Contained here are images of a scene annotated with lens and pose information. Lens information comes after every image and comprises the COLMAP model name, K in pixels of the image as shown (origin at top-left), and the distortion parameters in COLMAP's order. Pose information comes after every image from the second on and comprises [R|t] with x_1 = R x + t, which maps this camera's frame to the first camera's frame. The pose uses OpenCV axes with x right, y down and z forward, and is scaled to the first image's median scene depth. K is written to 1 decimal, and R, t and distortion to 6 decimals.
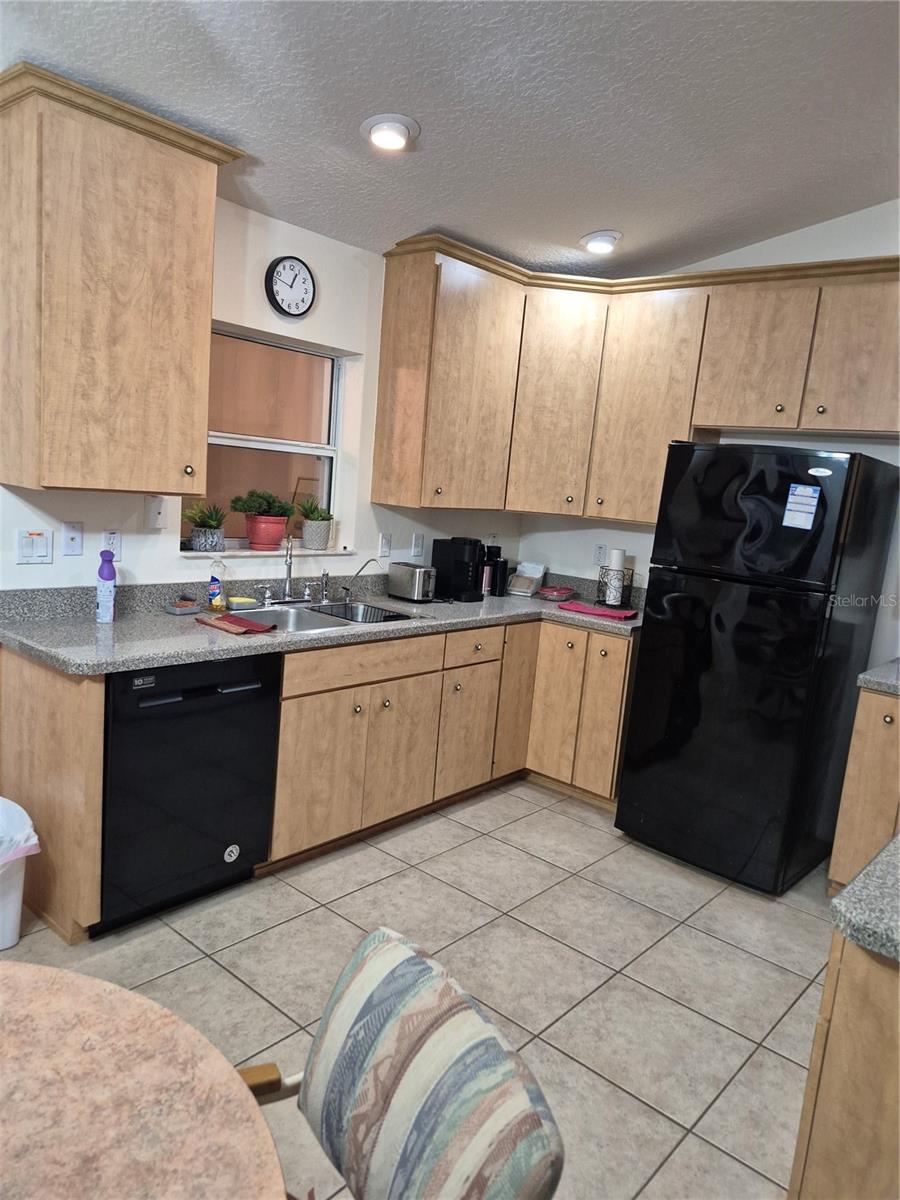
lens RADIAL K [[841.2, 0, 448.6], [0, 841.2, 619.6], [0, 0, 1]] dist [0.120329, -0.147335]
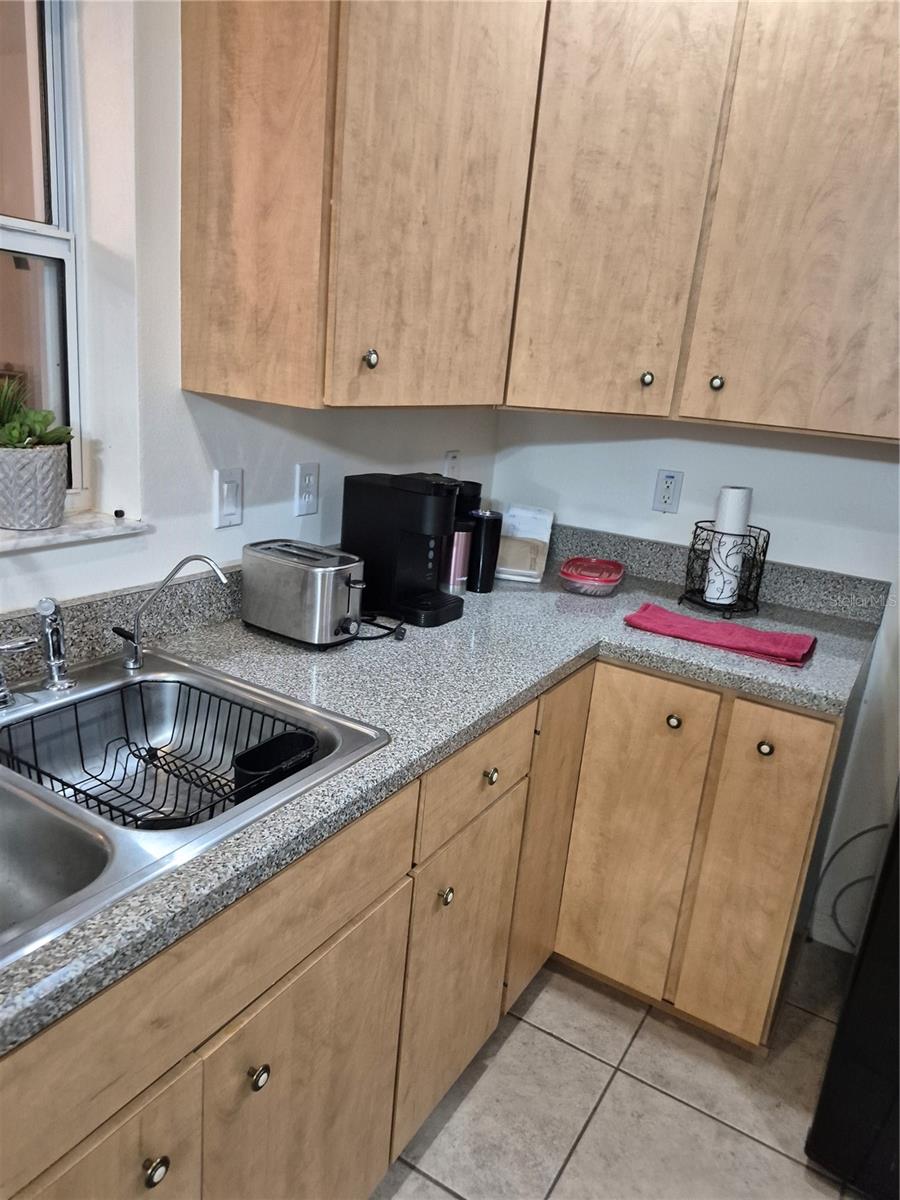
lens RADIAL K [[844.2, 0, 435.1], [0, 844.2, 600.7], [0, 0, 1]] dist [0.100758, -0.094150]
pose [[0.987164, -0.043323, 0.153721, -0.049513], [0.024831, 0.992434, 0.120240, -0.099976], [-0.157768, -0.114880, 0.980771, 0.672290]]
